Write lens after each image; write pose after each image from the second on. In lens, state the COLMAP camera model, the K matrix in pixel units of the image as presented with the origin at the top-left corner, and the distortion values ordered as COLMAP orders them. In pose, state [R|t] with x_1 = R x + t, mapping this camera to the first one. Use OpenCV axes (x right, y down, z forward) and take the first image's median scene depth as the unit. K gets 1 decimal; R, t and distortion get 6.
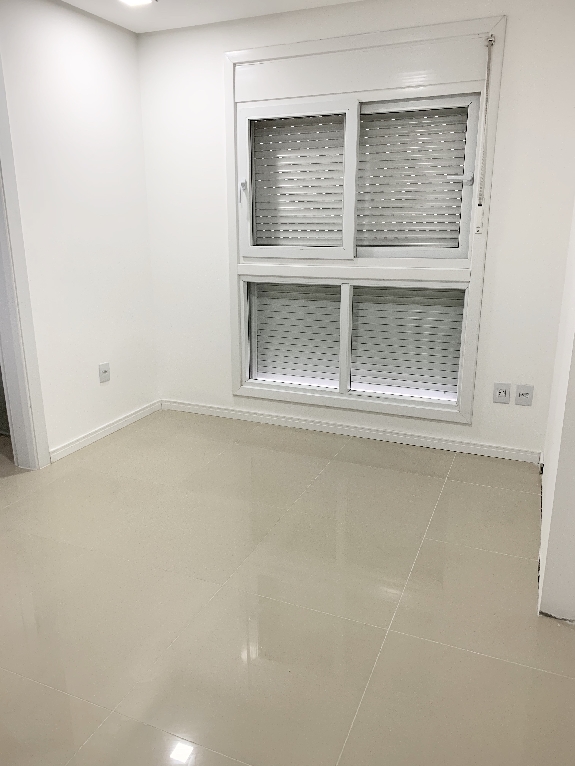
lens RADIAL K [[584.9, 0, 287.5], [0, 584.9, 383.0], [0, 0, 1]] dist [0.051782, -0.080719]
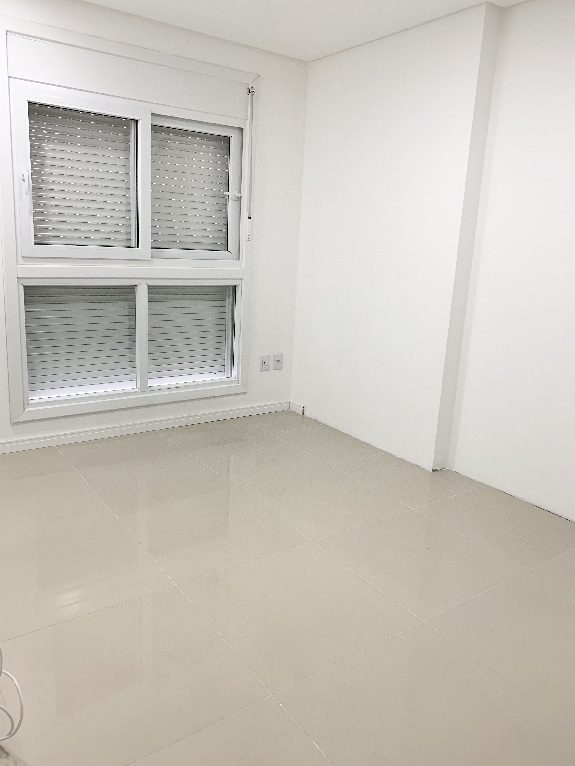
lens RADIAL K [[568.2, 0, 287.5], [0, 568.2, 383.0], [0, 0, 1]] dist [-0.054353, -0.004458]
pose [[0.500424, -0.183578, 0.846094, -0.635273], [0.164465, 0.979624, 0.115277, -0.071658], [-0.850016, 0.081465, 0.520419, 0.286740]]
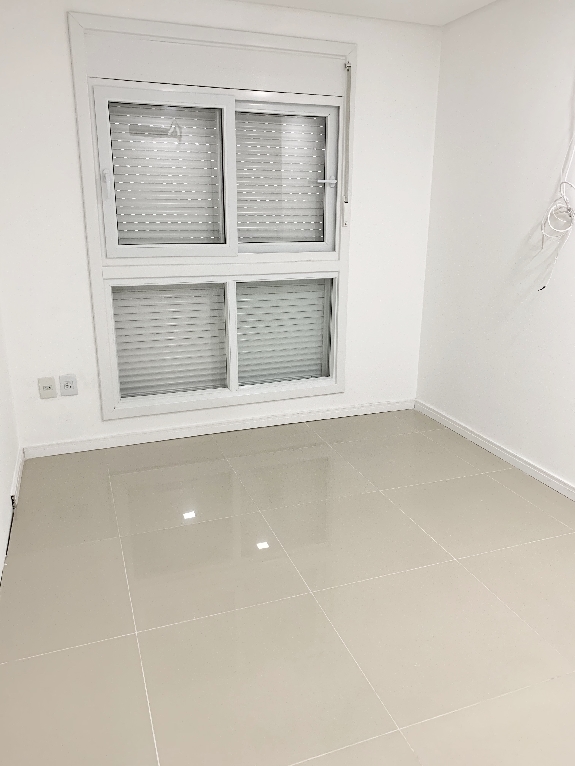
lens RADIAL K [[566.5, 0, 287.5], [0, 566.5, 383.0], [0, 0, 1]] dist [0.009426, -0.004479]
pose [[0.717170, -0.185023, 0.671888, -0.512373], [0.177130, 0.980846, 0.081035, -0.057811], [-0.674012, 0.060895, 0.736206, 0.229883]]
